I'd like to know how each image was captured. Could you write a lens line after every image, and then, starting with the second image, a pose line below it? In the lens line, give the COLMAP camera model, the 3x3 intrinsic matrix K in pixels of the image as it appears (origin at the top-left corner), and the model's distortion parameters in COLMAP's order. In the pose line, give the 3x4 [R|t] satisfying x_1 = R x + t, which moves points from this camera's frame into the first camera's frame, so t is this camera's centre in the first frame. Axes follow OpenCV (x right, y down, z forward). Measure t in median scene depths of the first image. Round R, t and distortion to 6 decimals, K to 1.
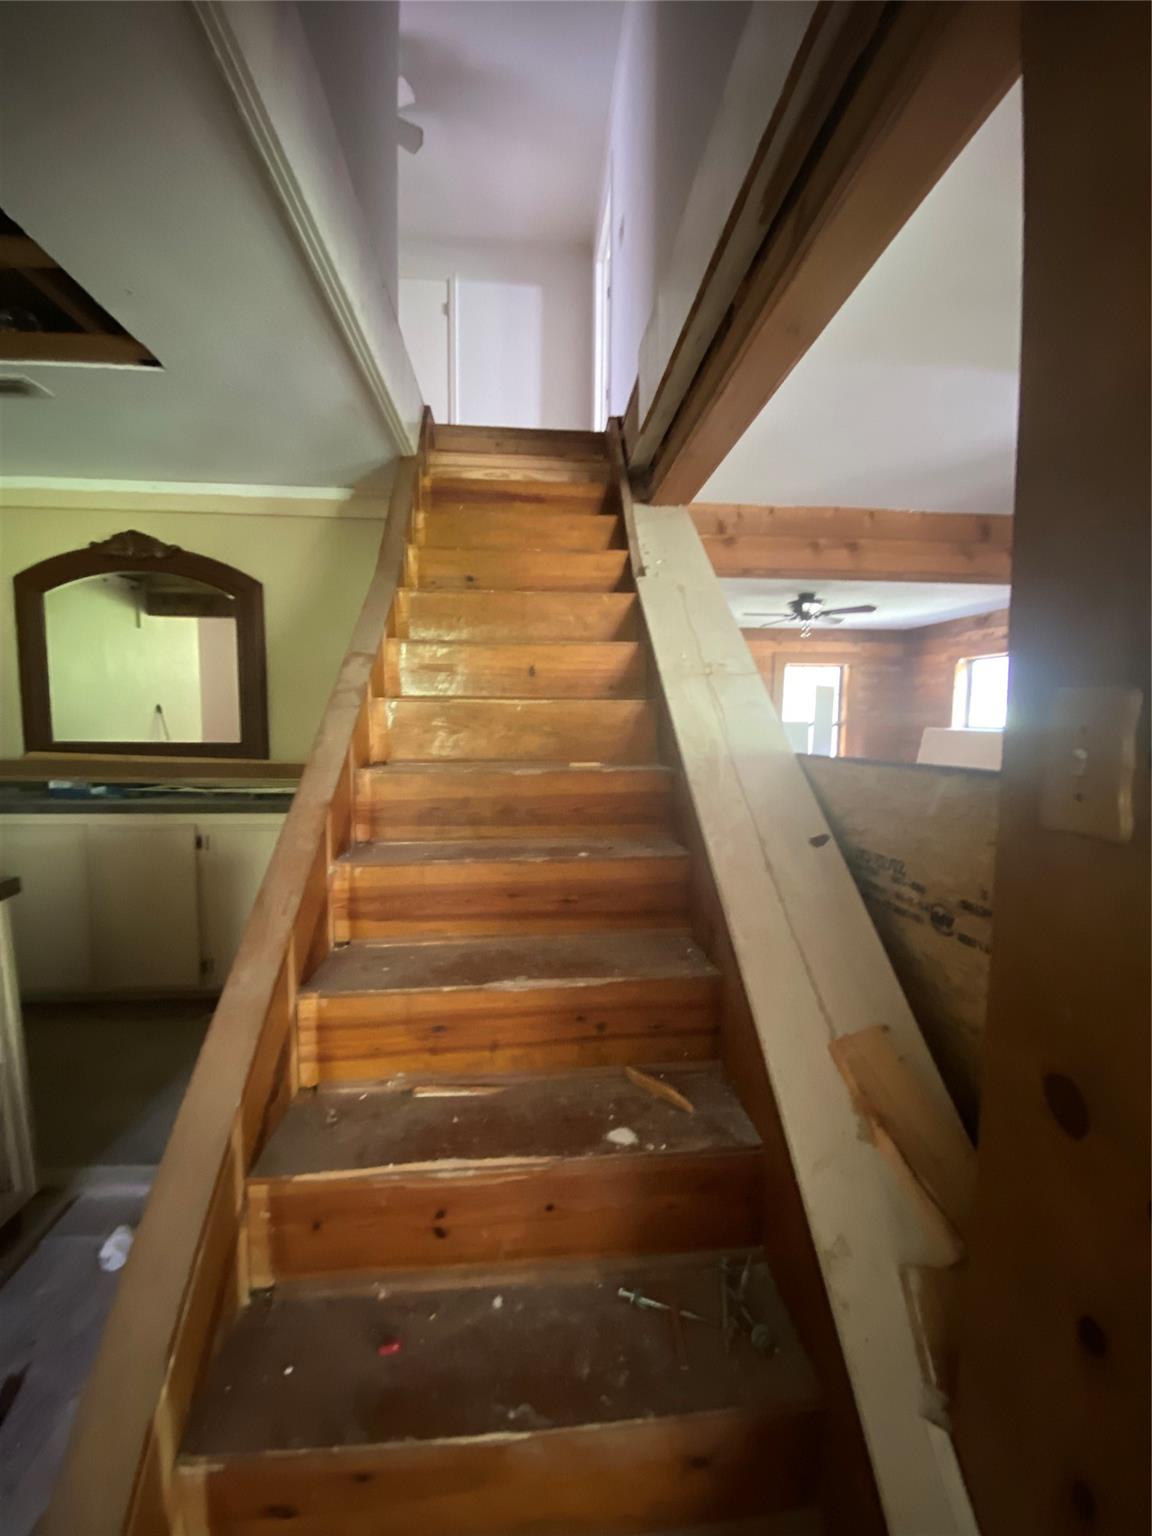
lens RADIAL K [[629.3, 0, 580.7], [0, 629.3, 767.9], [0, 0, 1]] dist [0.028929, -0.022395]
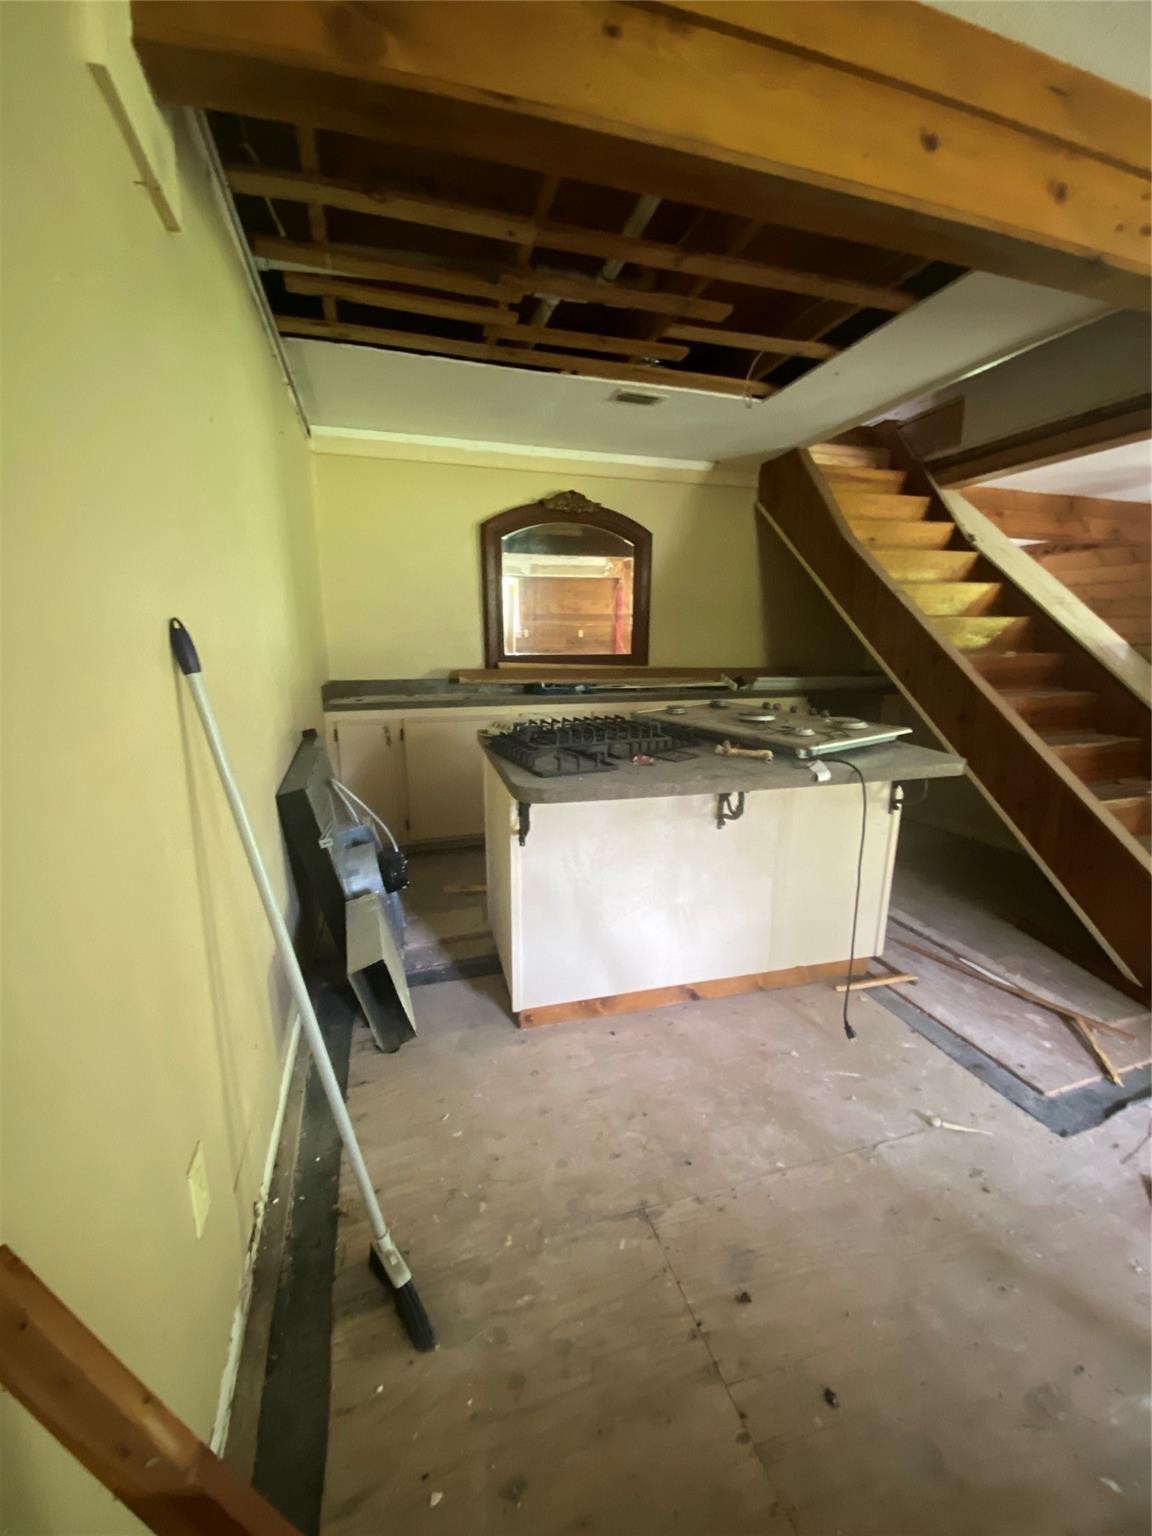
lens RADIAL K [[629.3, 0, 580.7], [0, 629.3, 767.9], [0, 0, 1]] dist [0.028929, -0.022395]
pose [[0.973335, -0.058479, 0.221809, -0.999528], [0.032012, 0.992124, 0.121097, 0.039044], [-0.227144, -0.110768, 0.967541, -0.334374]]
